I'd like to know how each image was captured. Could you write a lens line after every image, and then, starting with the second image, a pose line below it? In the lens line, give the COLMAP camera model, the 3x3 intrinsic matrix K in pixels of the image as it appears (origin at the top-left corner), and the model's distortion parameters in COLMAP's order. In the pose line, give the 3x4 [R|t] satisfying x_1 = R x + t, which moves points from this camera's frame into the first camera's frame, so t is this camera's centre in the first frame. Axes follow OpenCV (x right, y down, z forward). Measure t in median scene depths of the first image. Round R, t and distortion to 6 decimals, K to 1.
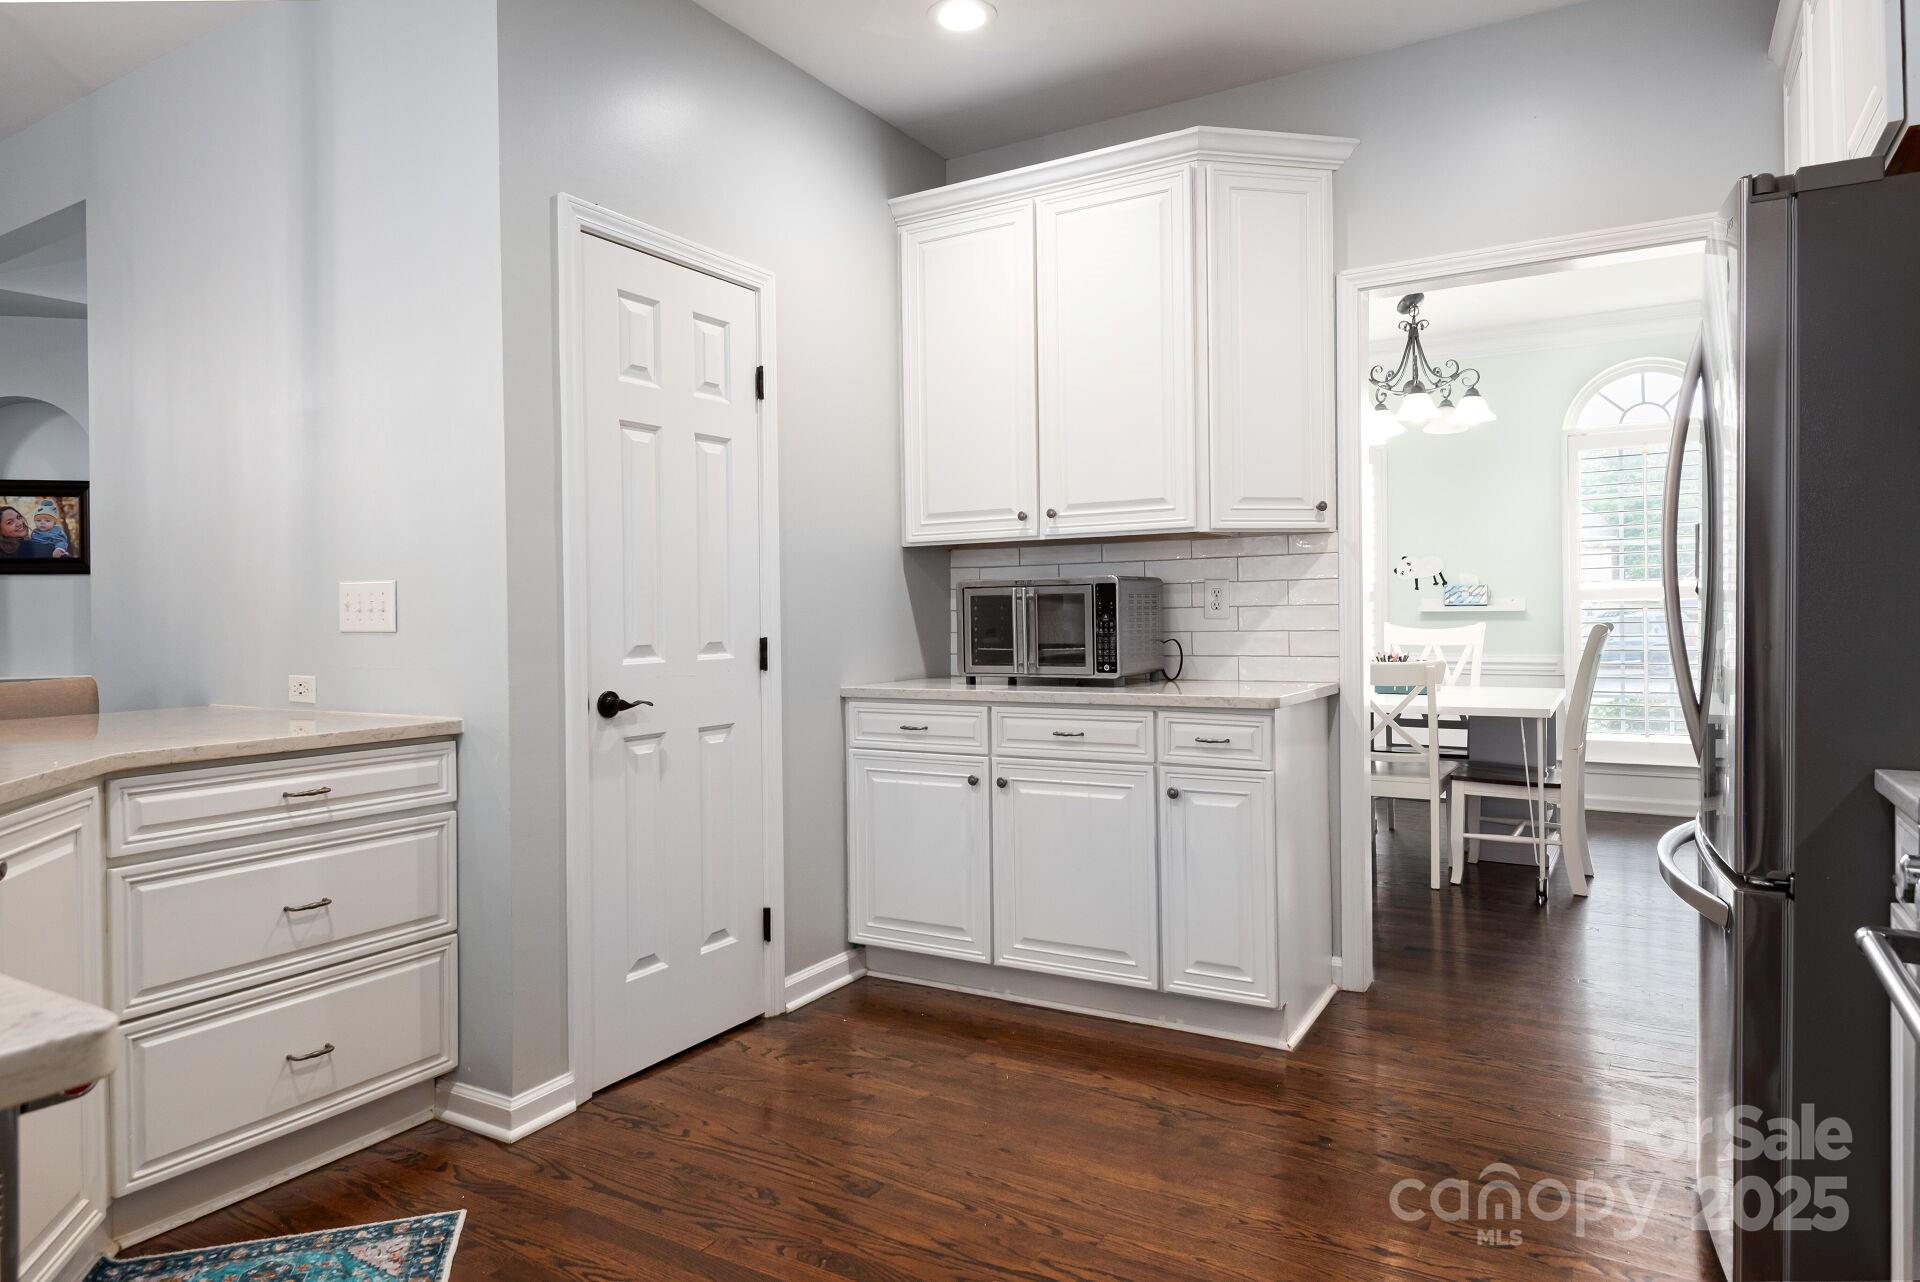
lens RADIAL K [[1182.4, 0, 959.5], [0, 1182.4, 621.2], [0, 0, 1]] dist [0.022560, 0.000461]
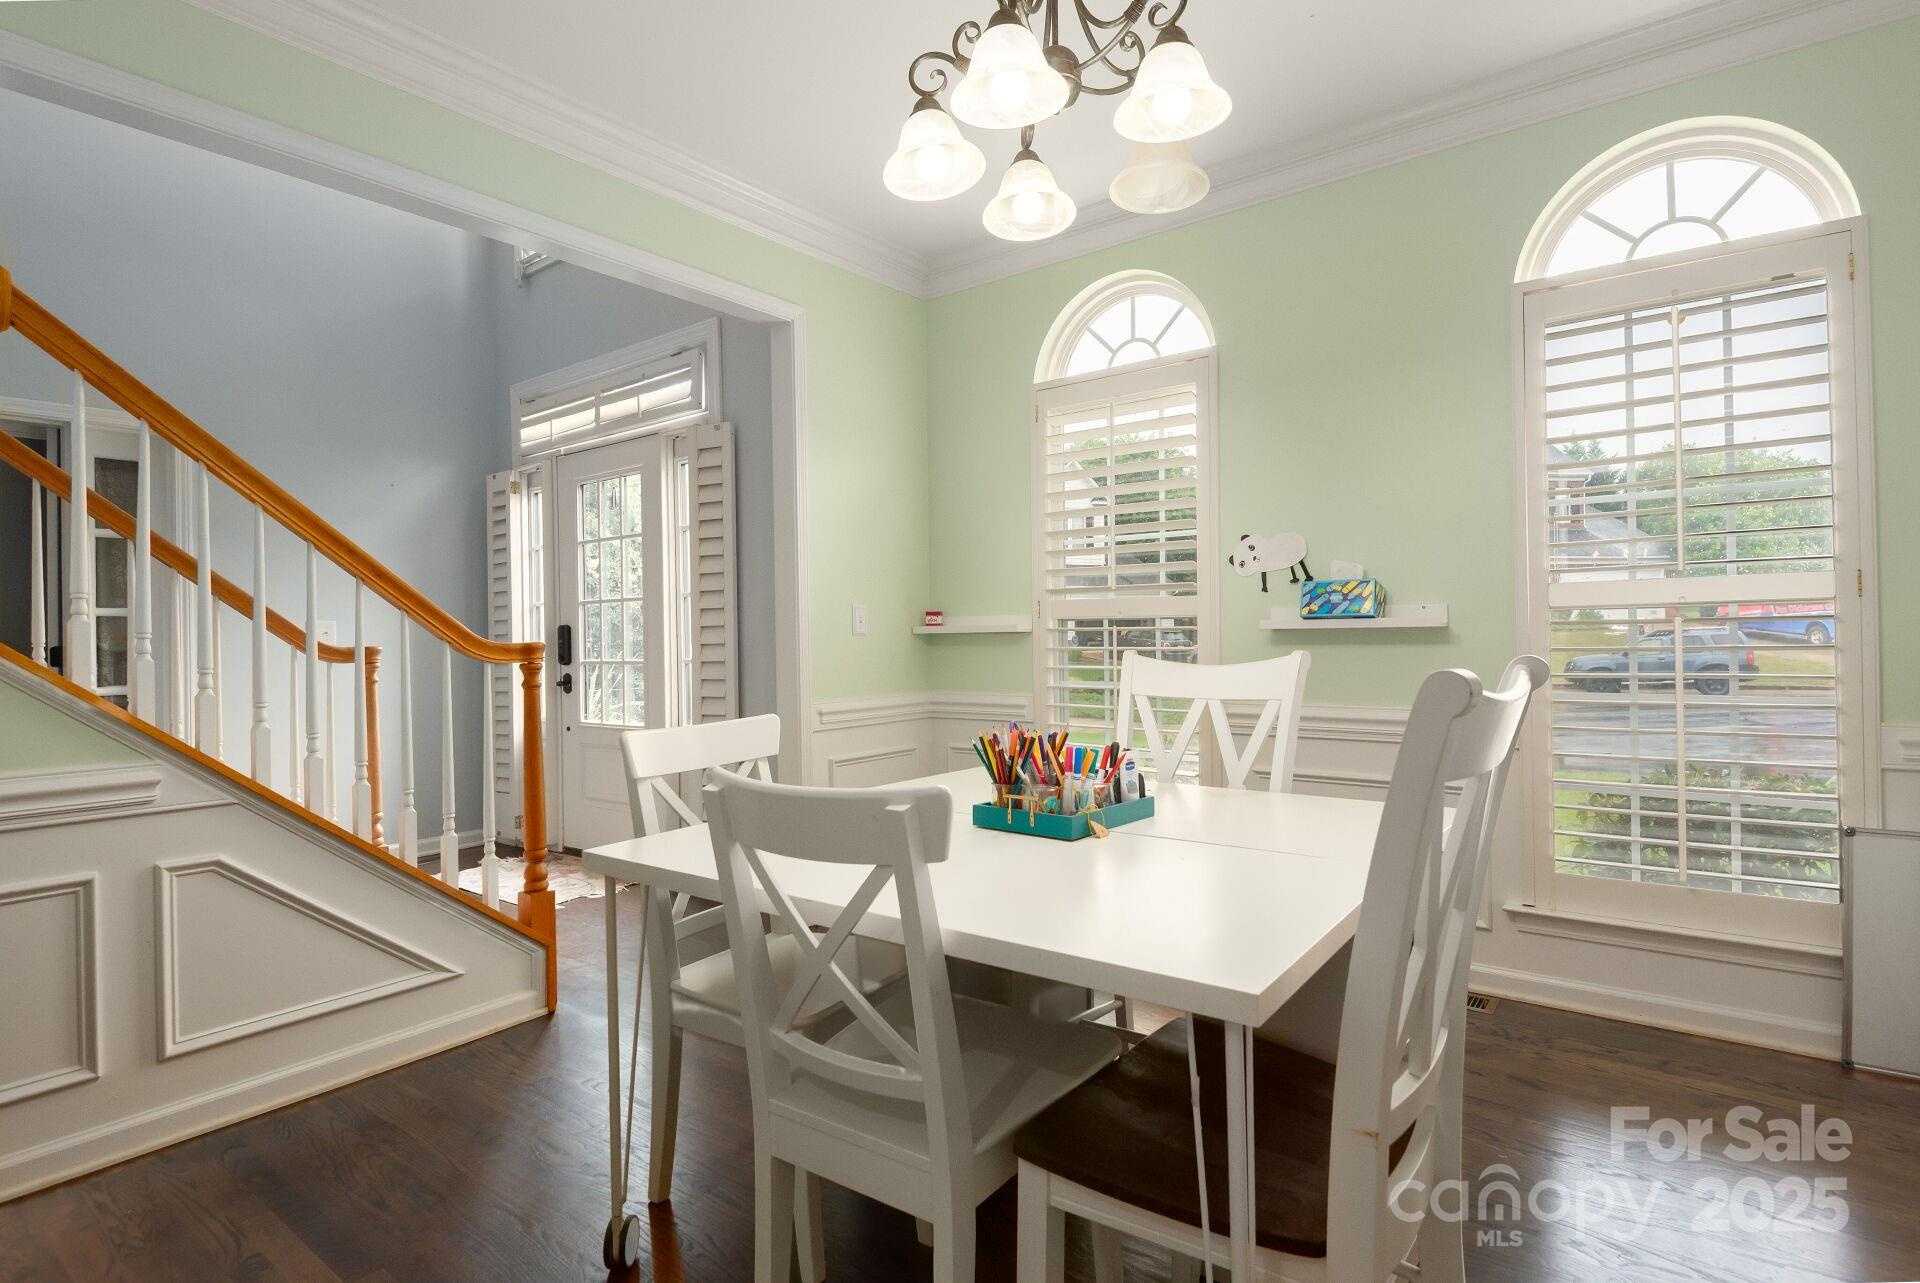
lens RADIAL K [[957.1, 0, 957.0], [0, 957.1, 648.2], [0, 0, 1]] dist [-0.024027, -0.000580]
pose [[0.993176, 0.005989, -0.116472, 0.293397], [-0.005257, 0.999964, 0.006596, -0.000858], [0.116507, -0.005938, 0.993172, 0.521513]]
